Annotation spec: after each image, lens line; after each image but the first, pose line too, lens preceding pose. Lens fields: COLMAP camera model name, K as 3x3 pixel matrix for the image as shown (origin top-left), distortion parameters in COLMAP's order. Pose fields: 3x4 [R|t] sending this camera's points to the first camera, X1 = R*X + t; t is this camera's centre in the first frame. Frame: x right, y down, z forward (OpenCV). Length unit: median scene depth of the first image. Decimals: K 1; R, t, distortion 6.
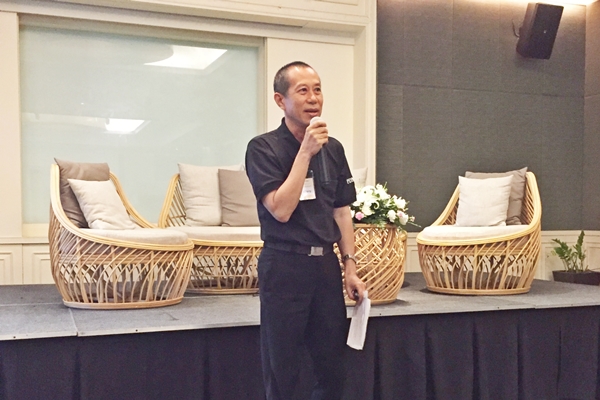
lens RADIAL K [[488.9, 0, 300.0], [0, 488.9, 200.0], [0, 0, 1]] dist [0.083925, -0.113204]
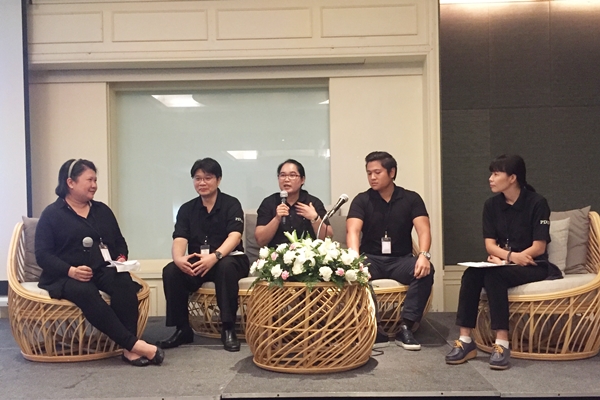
lens RADIAL K [[488.9, 0, 300.0], [0, 488.9, 200.0], [0, 0, 1]] dist [0.083925, -0.113204]
pose [[0.947139, -0.028786, -0.319531, 0.261861], [0.010431, 0.998203, -0.059009, -0.031629], [0.320655, 0.052557, 0.945737, 0.066035]]
